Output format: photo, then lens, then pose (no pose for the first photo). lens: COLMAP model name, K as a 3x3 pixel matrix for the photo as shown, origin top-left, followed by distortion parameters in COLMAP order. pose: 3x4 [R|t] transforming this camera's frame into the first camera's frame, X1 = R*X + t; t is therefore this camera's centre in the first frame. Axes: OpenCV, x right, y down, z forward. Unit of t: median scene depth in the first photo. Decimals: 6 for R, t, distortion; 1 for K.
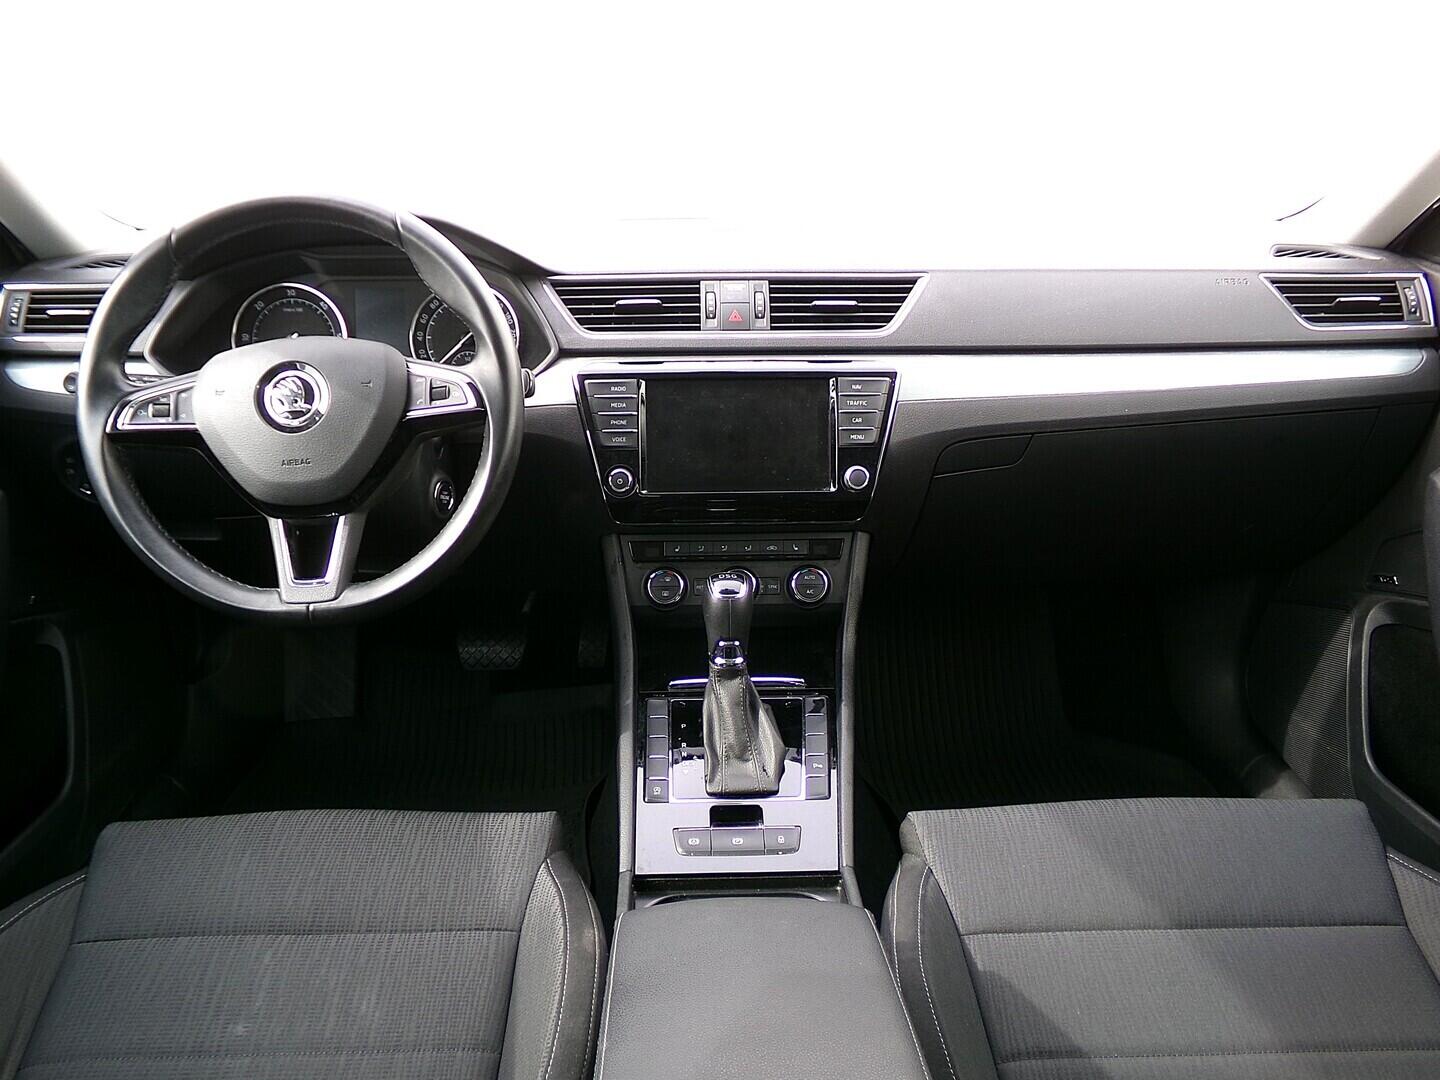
lens RADIAL K [[1097.2, 0, 719.4], [0, 1097.2, 595.8], [0, 0, 1]] dist [-0.058945, 0.126636]
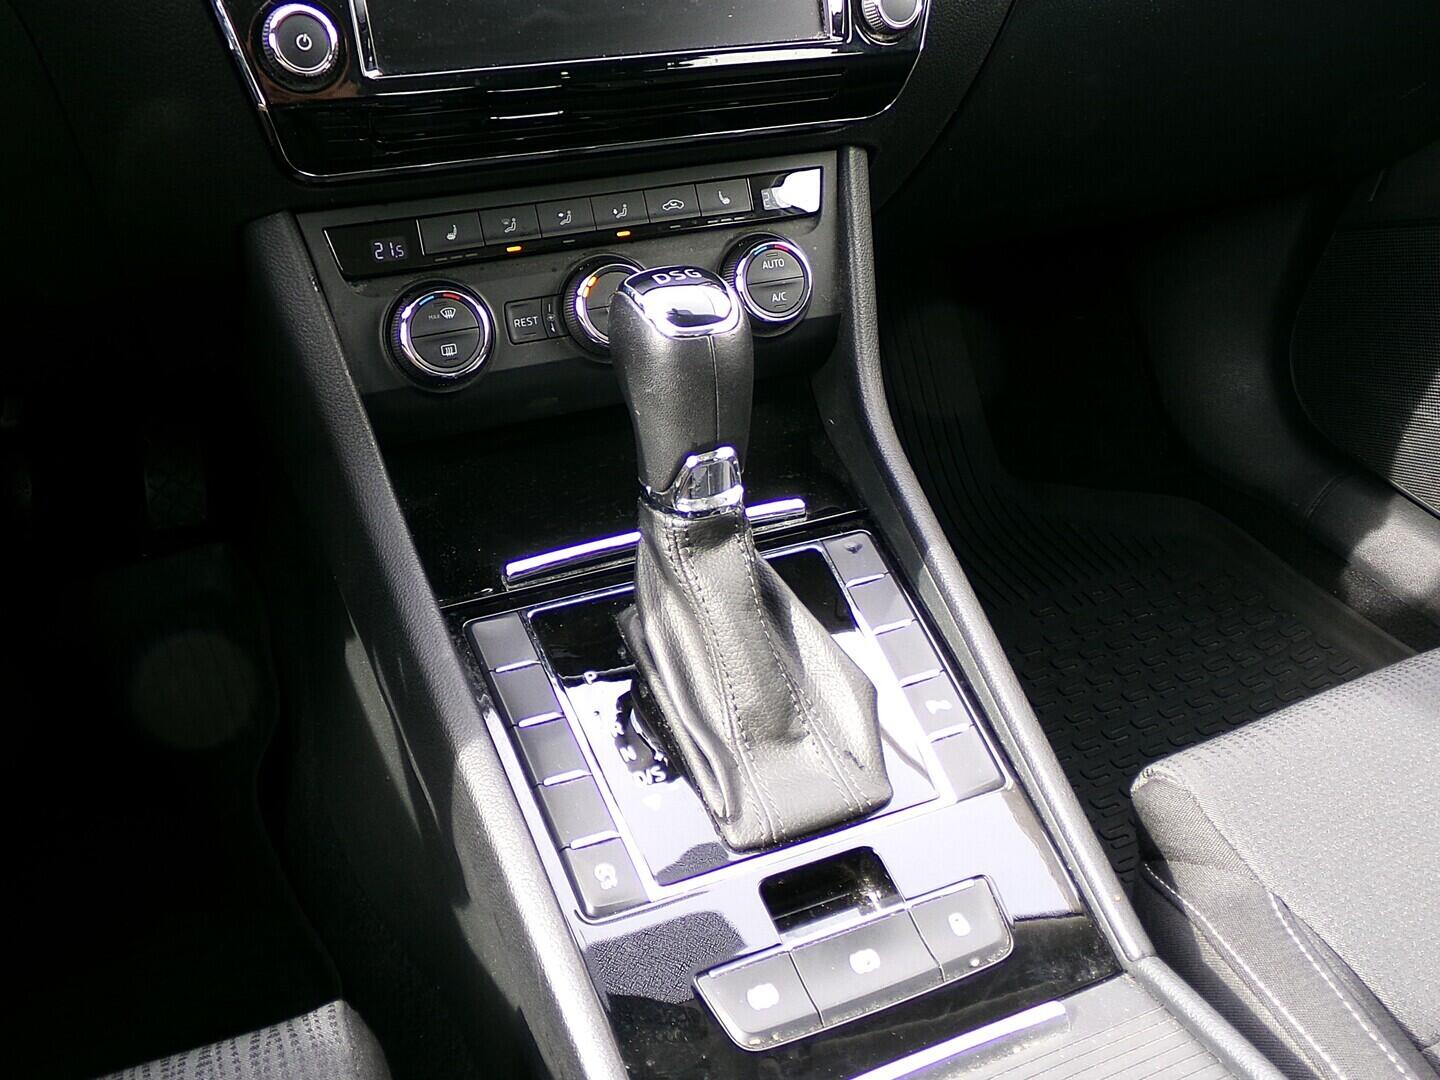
lens RADIAL K [[1303.3, 0, 719.2], [0, 1303.3, 578.3], [0, 0, 1]] dist [-0.153805, 0.353309]
pose [[0.918196, -0.203303, 0.339976, -0.146120], [0.130157, 0.965440, 0.225800, -0.016378], [-0.374132, -0.163078, 0.912924, 0.570374]]
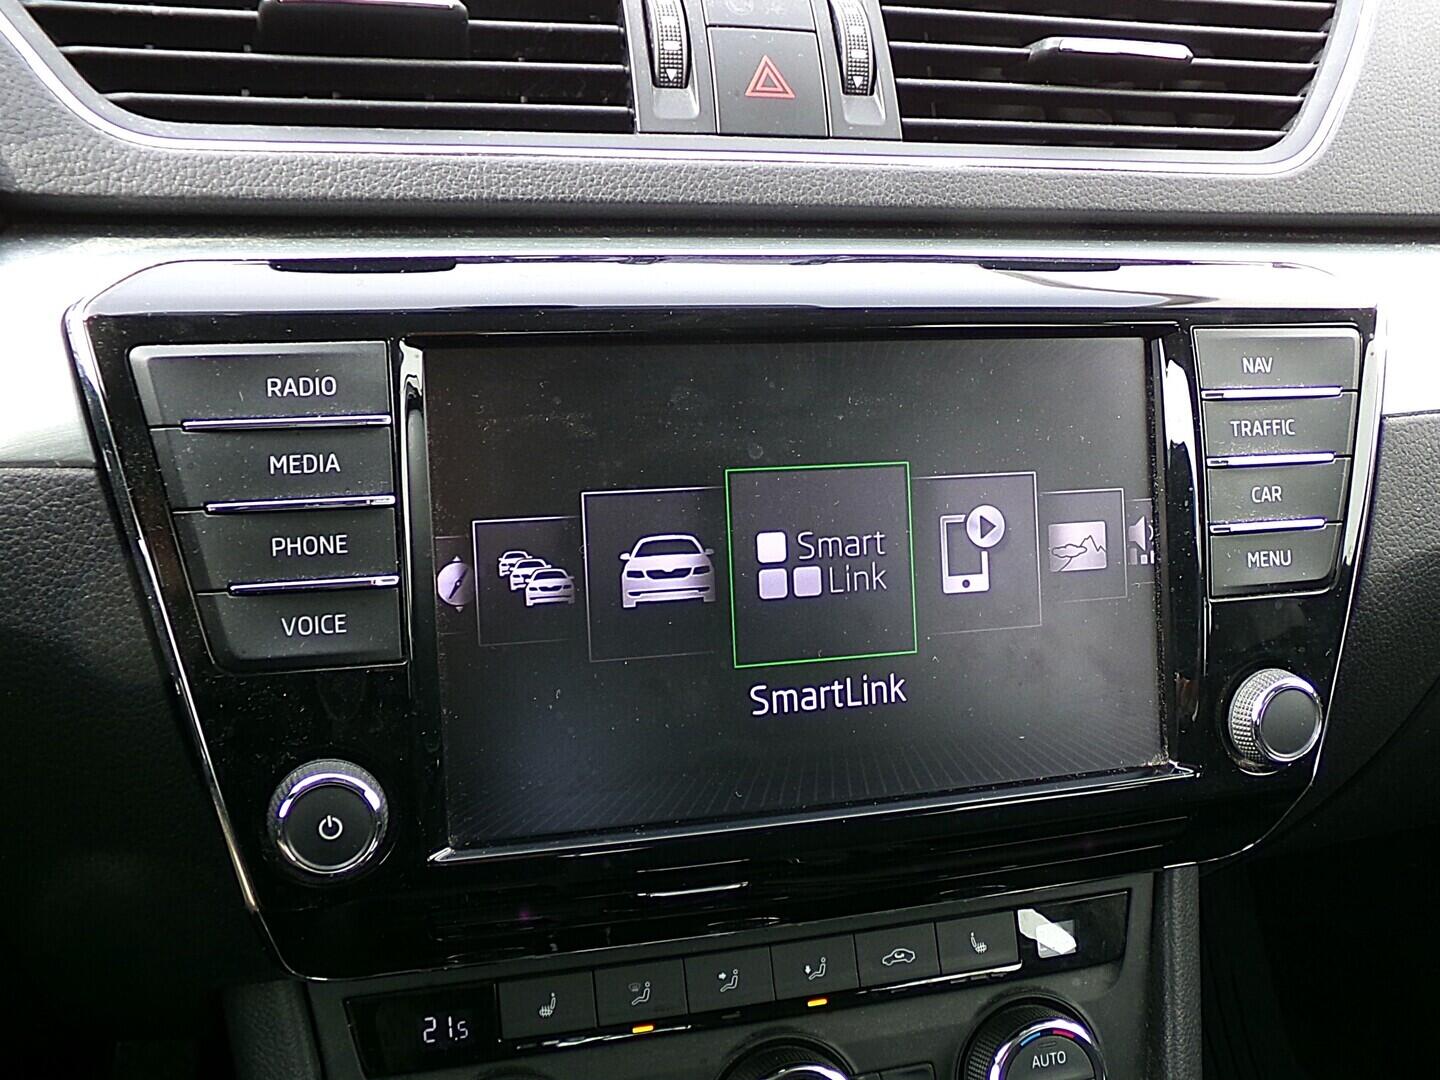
lens RADIAL K [[1527.9, 0, 763.6], [0, 1527.9, 533.5], [0, 0, 1]] dist [-0.143979, 0.322482]
pose [[0.955668, -0.040912, 0.291589, -0.095841], [0.050096, 0.998454, -0.024097, -0.153521], [-0.290152, 0.037636, 0.956240, 0.716564]]
